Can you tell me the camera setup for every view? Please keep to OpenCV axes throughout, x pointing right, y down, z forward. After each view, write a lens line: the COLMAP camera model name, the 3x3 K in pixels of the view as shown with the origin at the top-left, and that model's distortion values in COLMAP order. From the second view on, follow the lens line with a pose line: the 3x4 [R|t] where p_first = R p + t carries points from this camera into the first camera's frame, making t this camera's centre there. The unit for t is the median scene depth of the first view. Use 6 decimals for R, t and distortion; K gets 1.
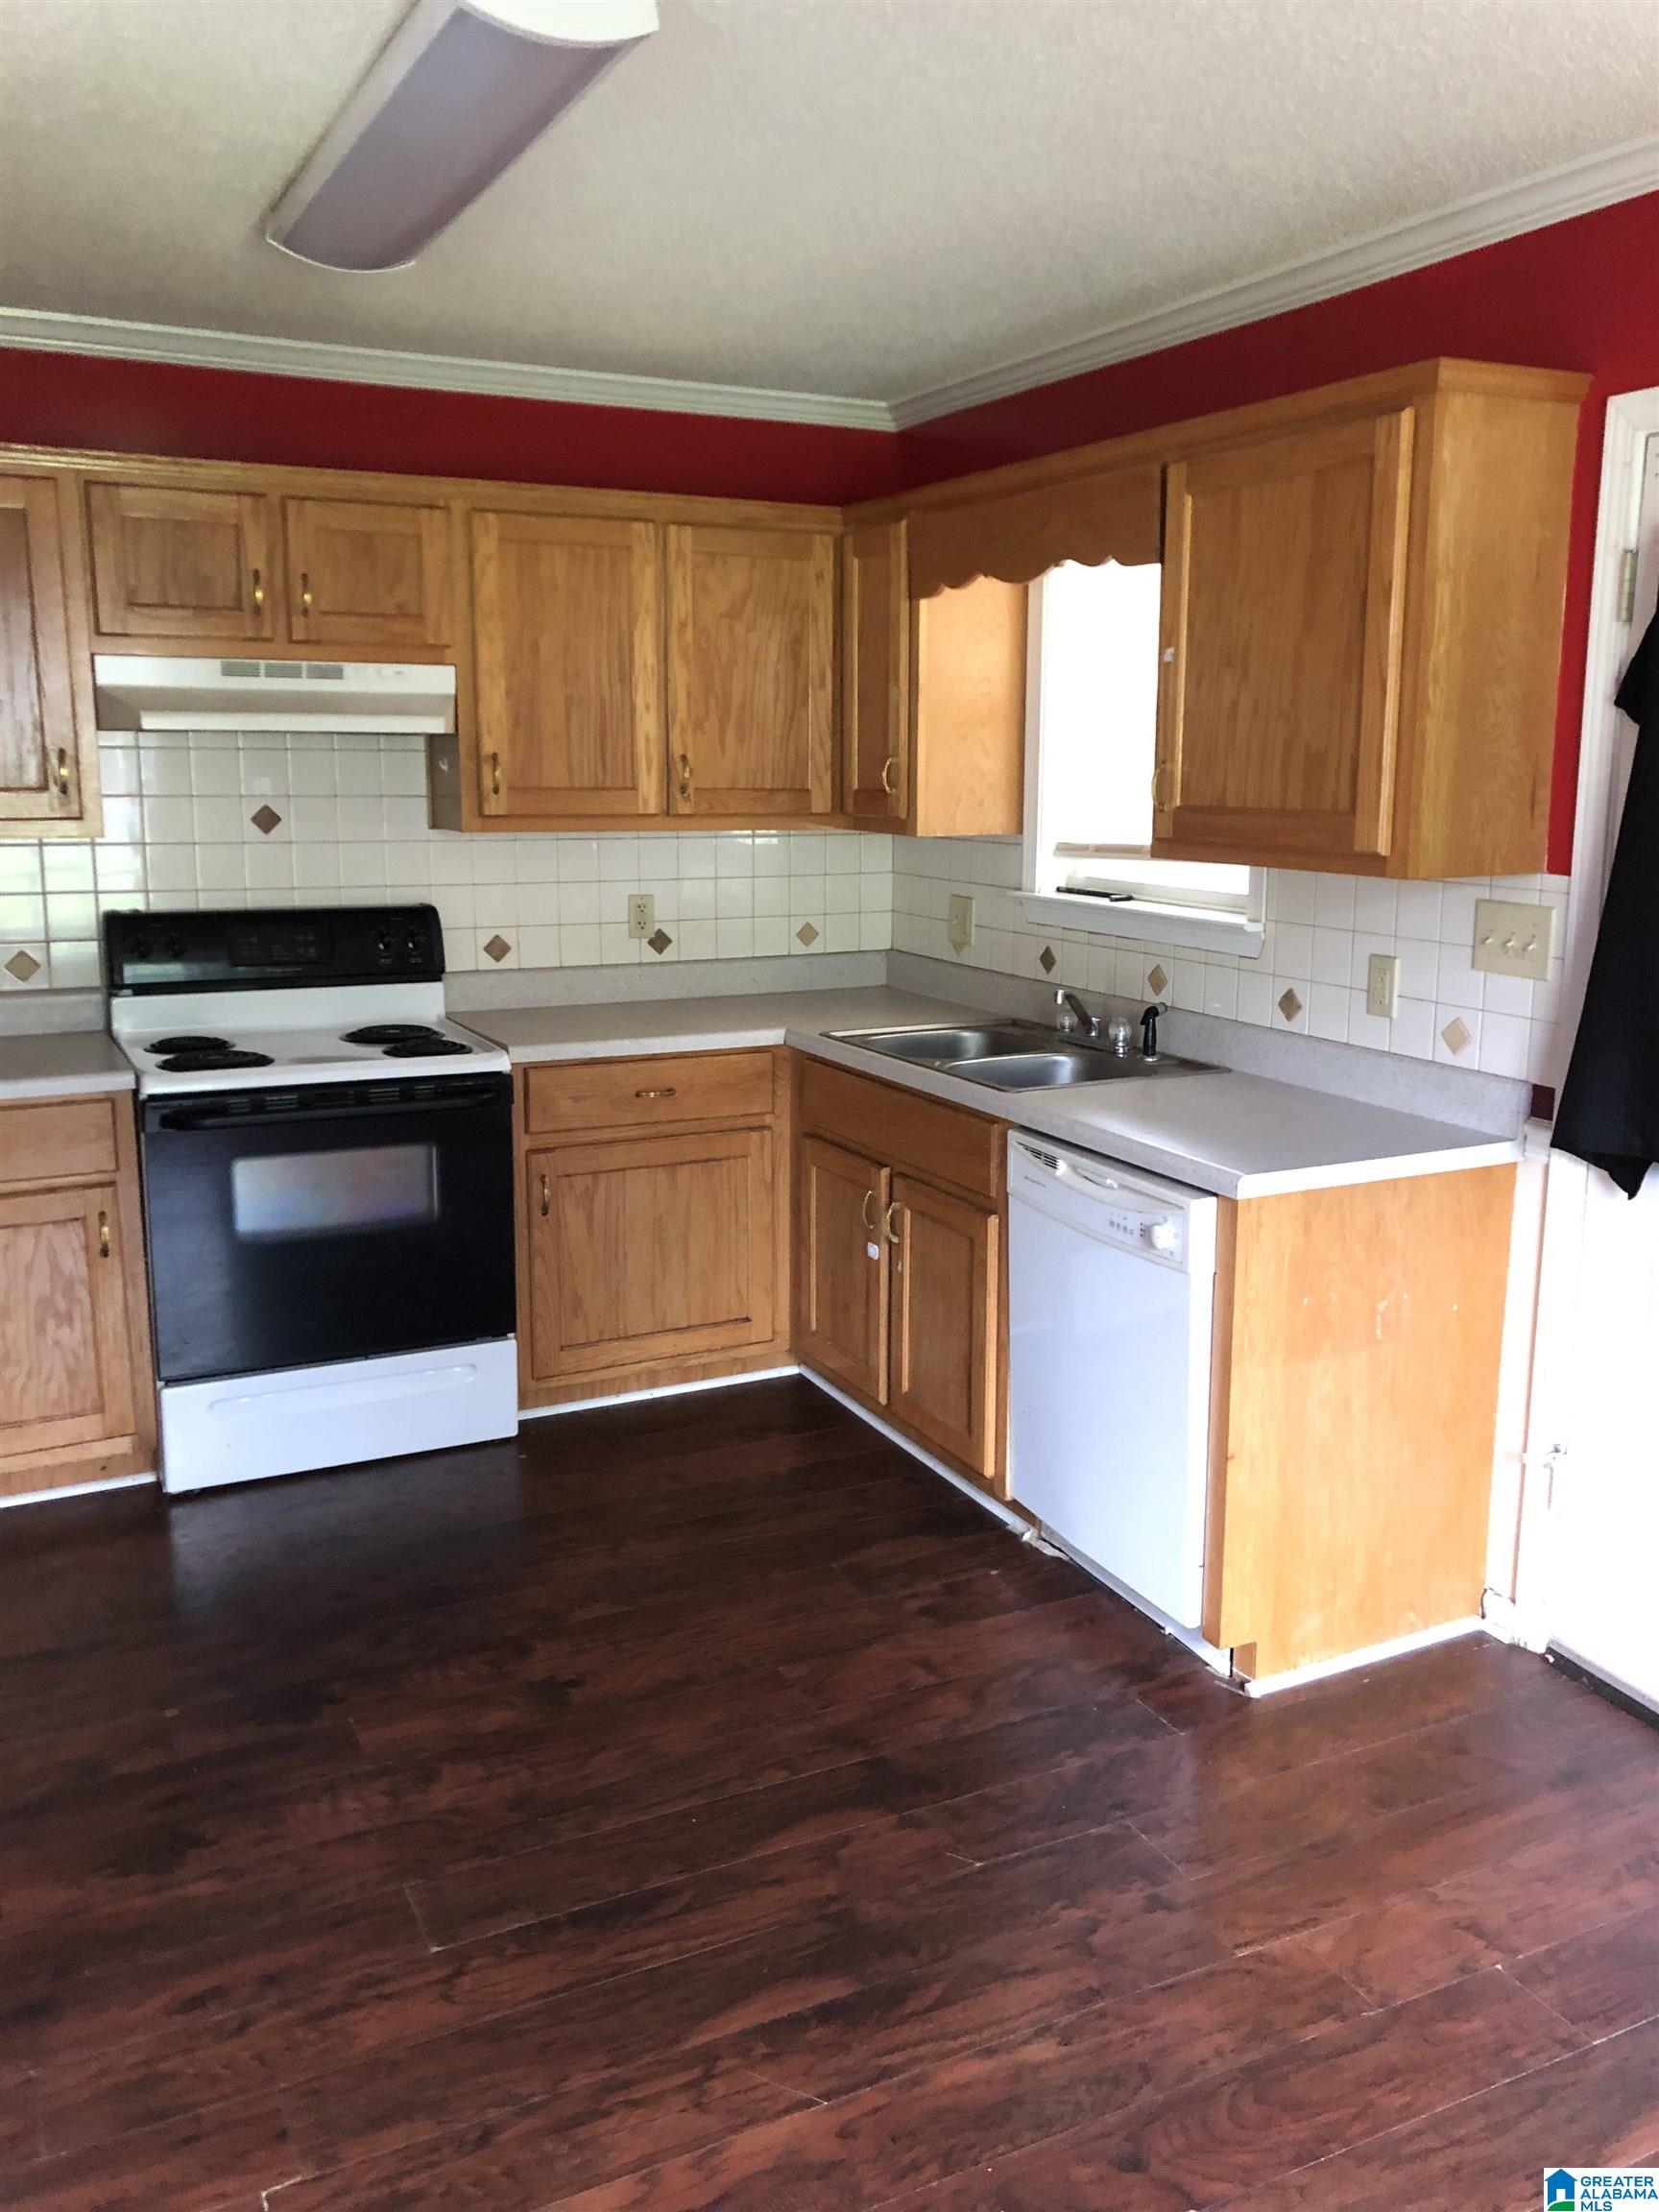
lens RADIAL K [[1789.6, 0, 829.5], [0, 1789.6, 1106.0], [0, 0, 1]] dist [0.075927, -0.167688]
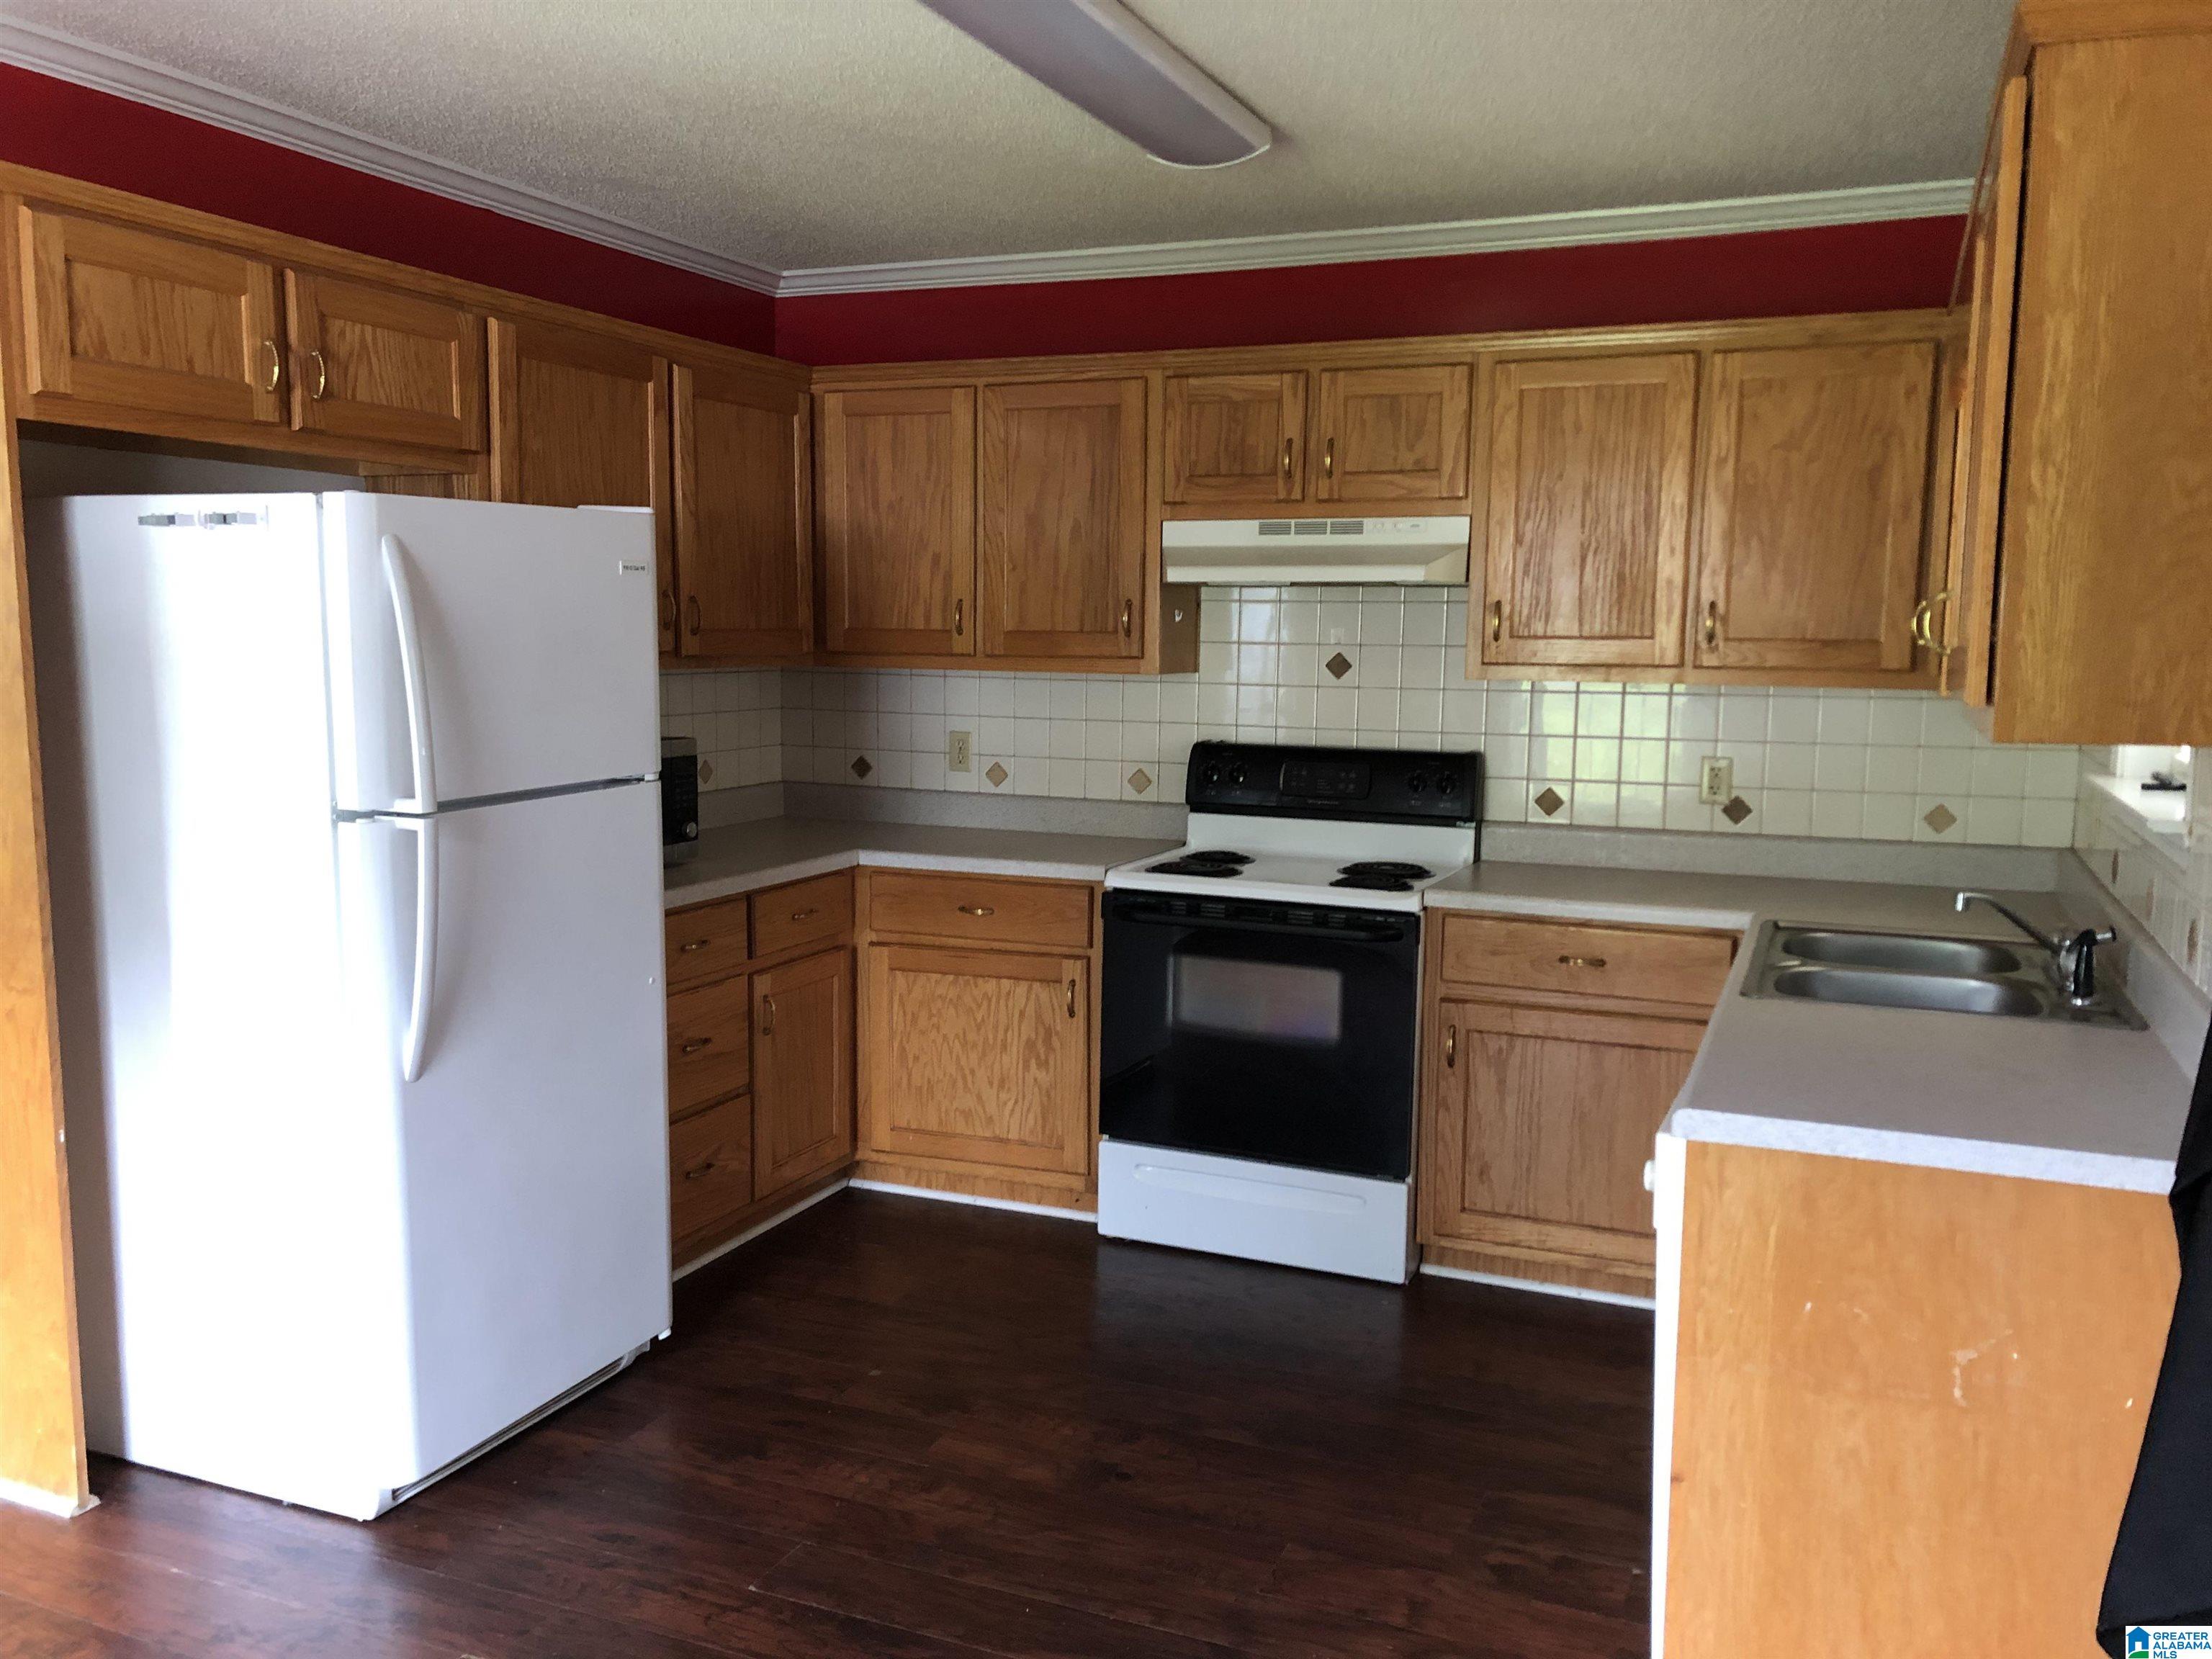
lens RADIAL K [[1789.6, 0, 1102.6], [0, 1789.6, 871.1], [0, 0, 1]] dist [0.075927, -0.167688]
pose [[0.643694, 0.103554, -0.758244, 0.459199], [-0.155645, 0.987809, 0.002774, -0.017931], [0.749288, 0.116231, 0.651965, 0.212984]]
